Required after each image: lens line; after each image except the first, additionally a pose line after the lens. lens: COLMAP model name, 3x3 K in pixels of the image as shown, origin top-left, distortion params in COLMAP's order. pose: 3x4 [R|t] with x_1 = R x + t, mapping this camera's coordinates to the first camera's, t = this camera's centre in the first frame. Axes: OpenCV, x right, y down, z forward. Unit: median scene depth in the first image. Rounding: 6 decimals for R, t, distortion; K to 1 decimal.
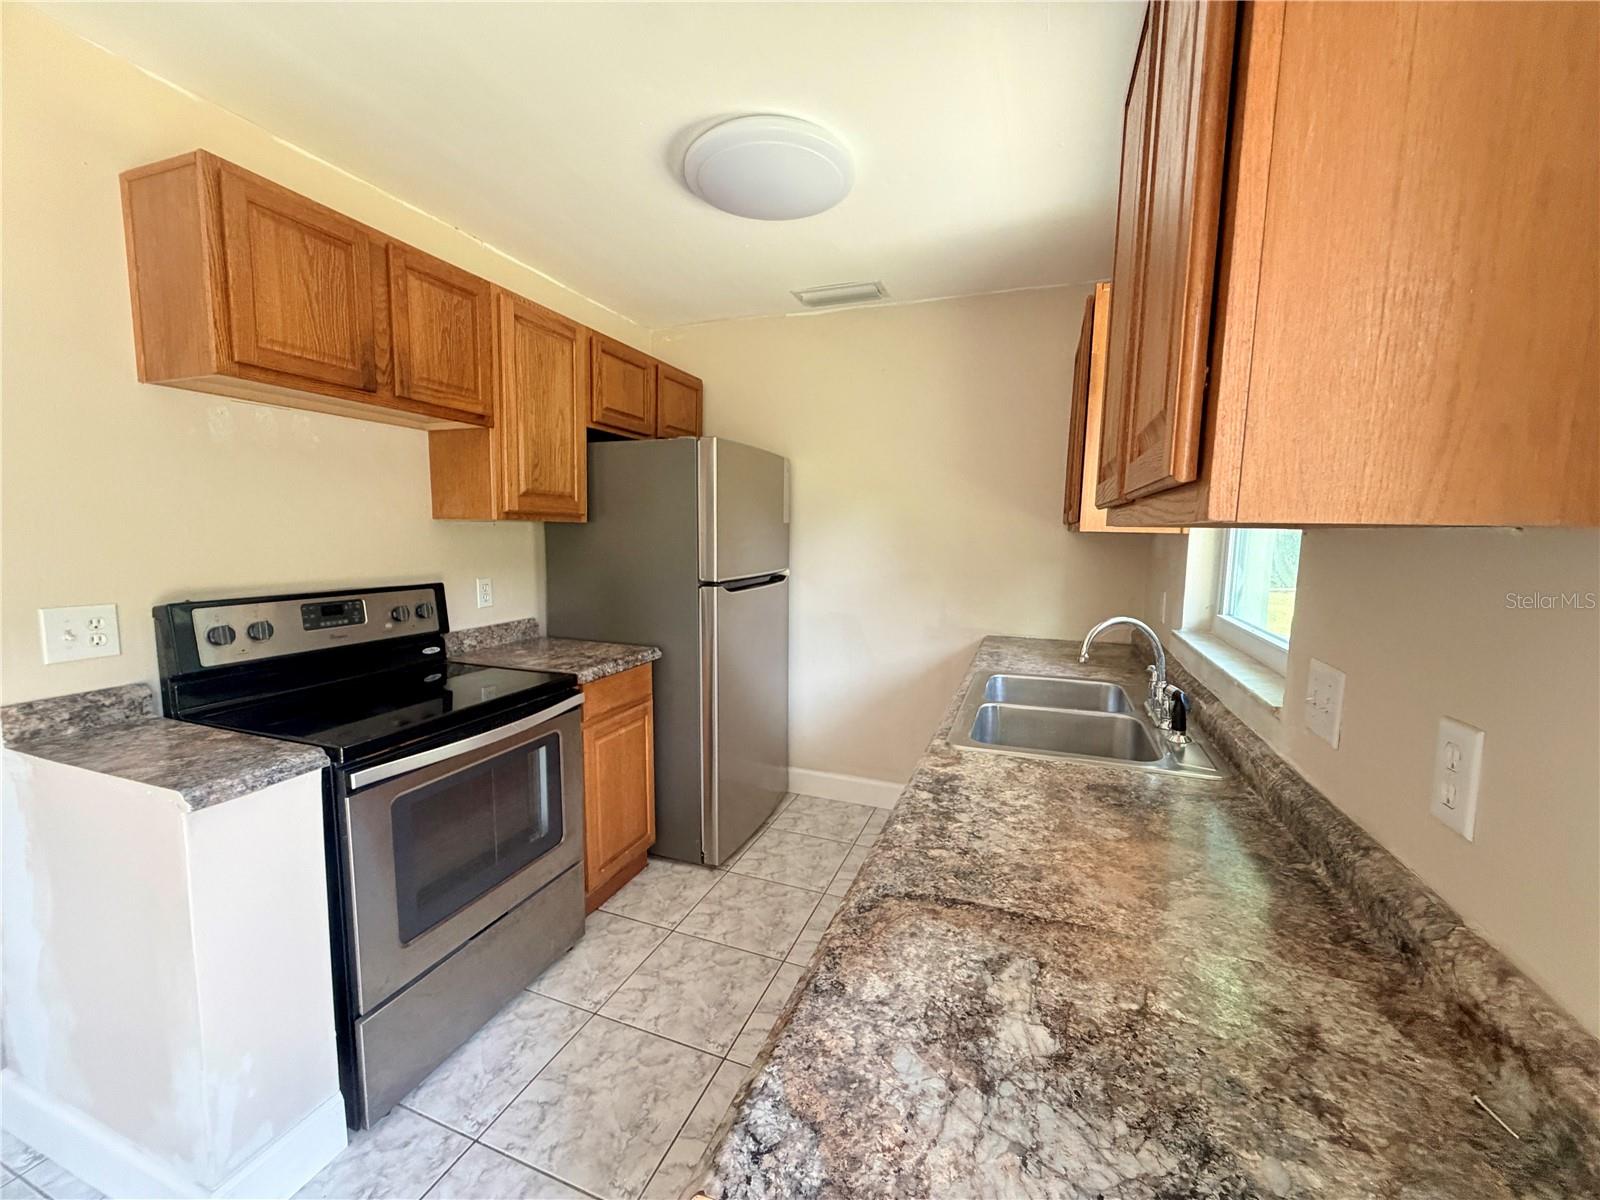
lens RADIAL K [[640.6, 0, 790.0], [0, 640.6, 597.6], [0, 0, 1]] dist [-0.002897, -0.000416]
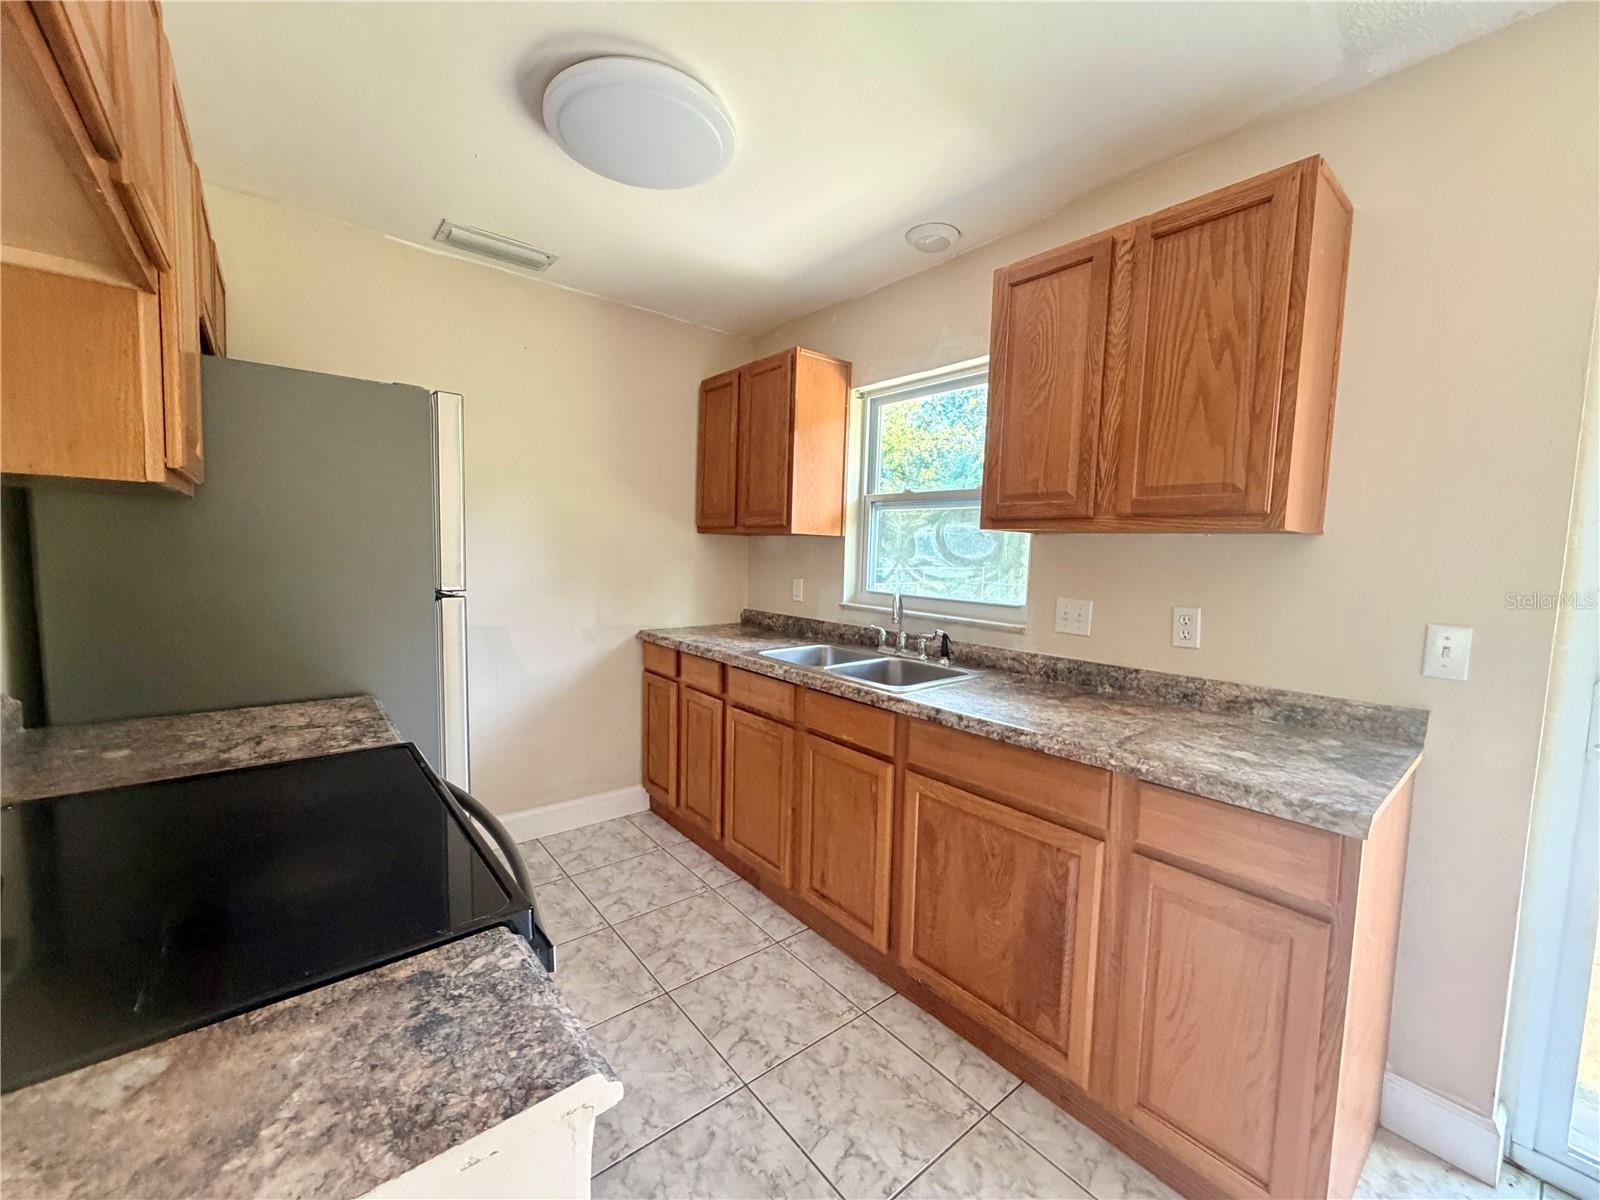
lens RADIAL K [[640.6, 0, 785.6], [0, 640.6, 602.6], [0, 0, 1]] dist [-0.002897, -0.000416]
pose [[0.508632, -0.077357, 0.857502, -1.236055], [0.069214, 0.996406, 0.048834, -0.044096], [-0.858197, 0.034513, 0.512158, 0.626224]]
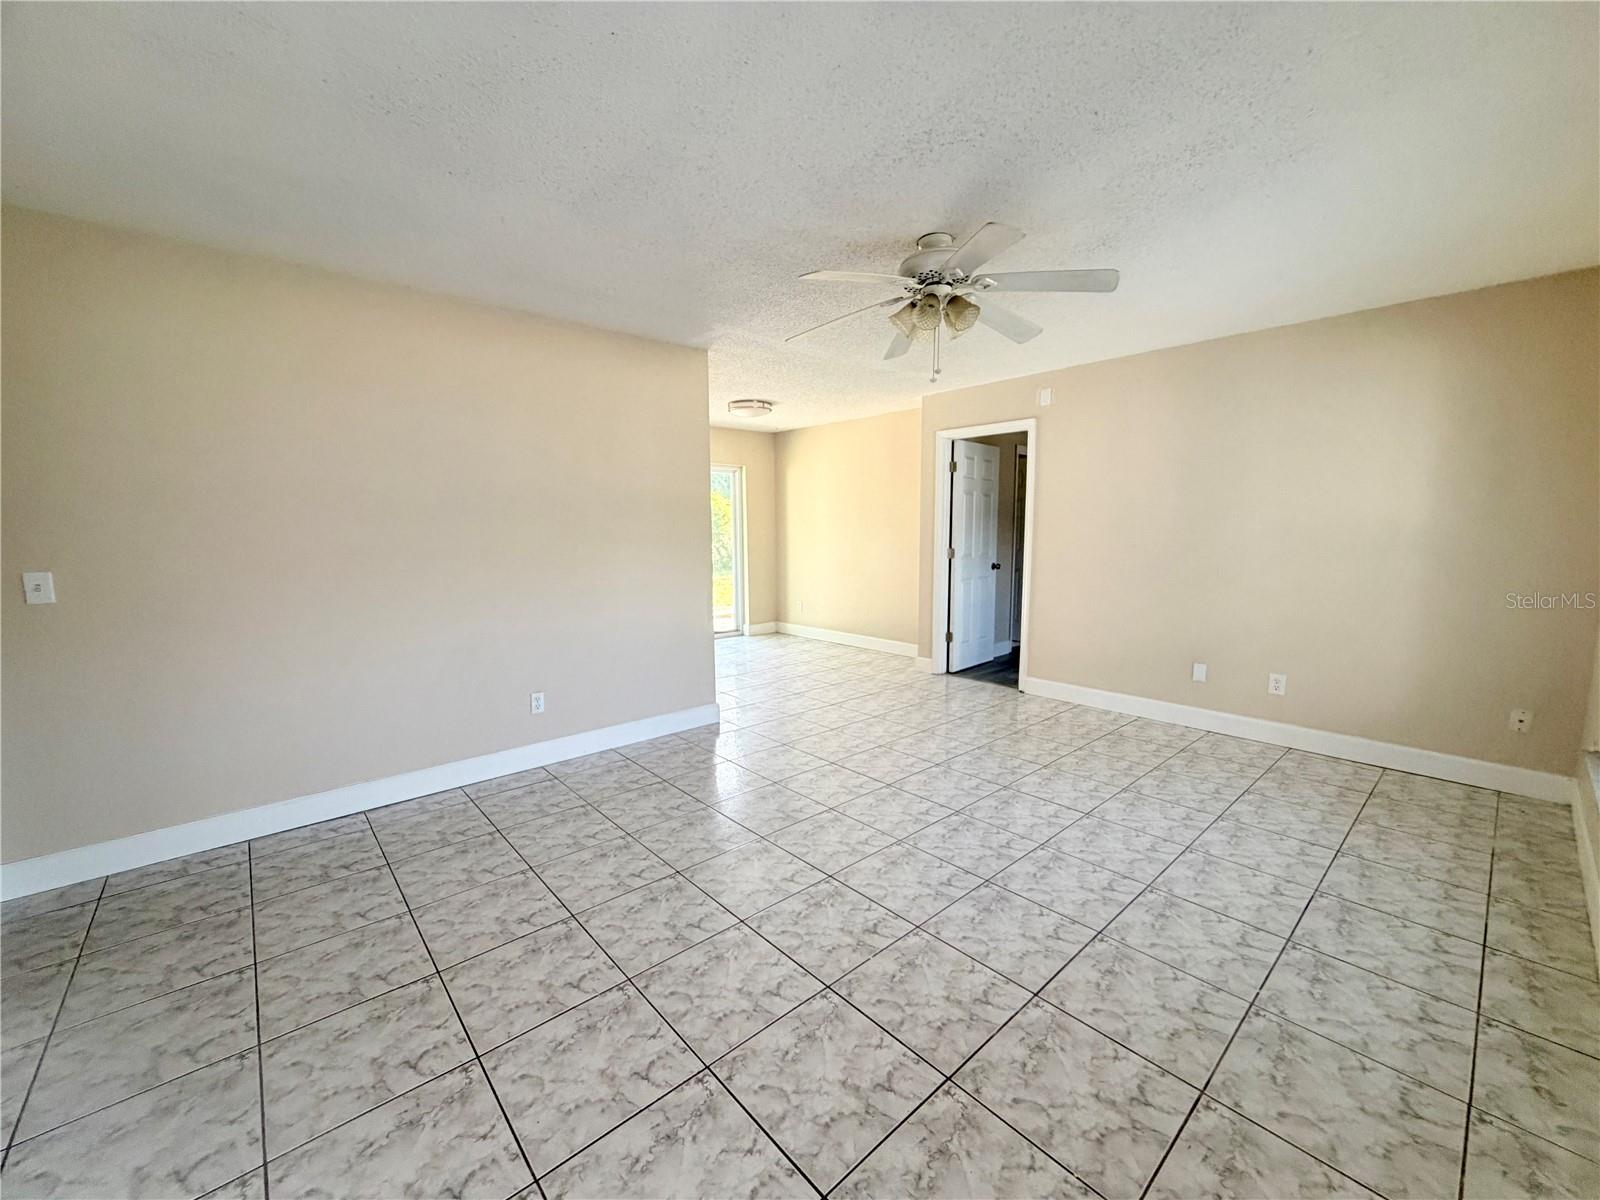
lens RADIAL K [[640.6, 0, 811.0], [0, 640.6, 569.6], [0, 0, 1]] dist [-0.002897, -0.000416]
pose [[-0.889564, -0.040004, 0.455056, -0.737806], [0.039856, 0.985562, 0.164555, -0.157321], [-0.455069, 0.164519, -0.875126, 1.905433]]
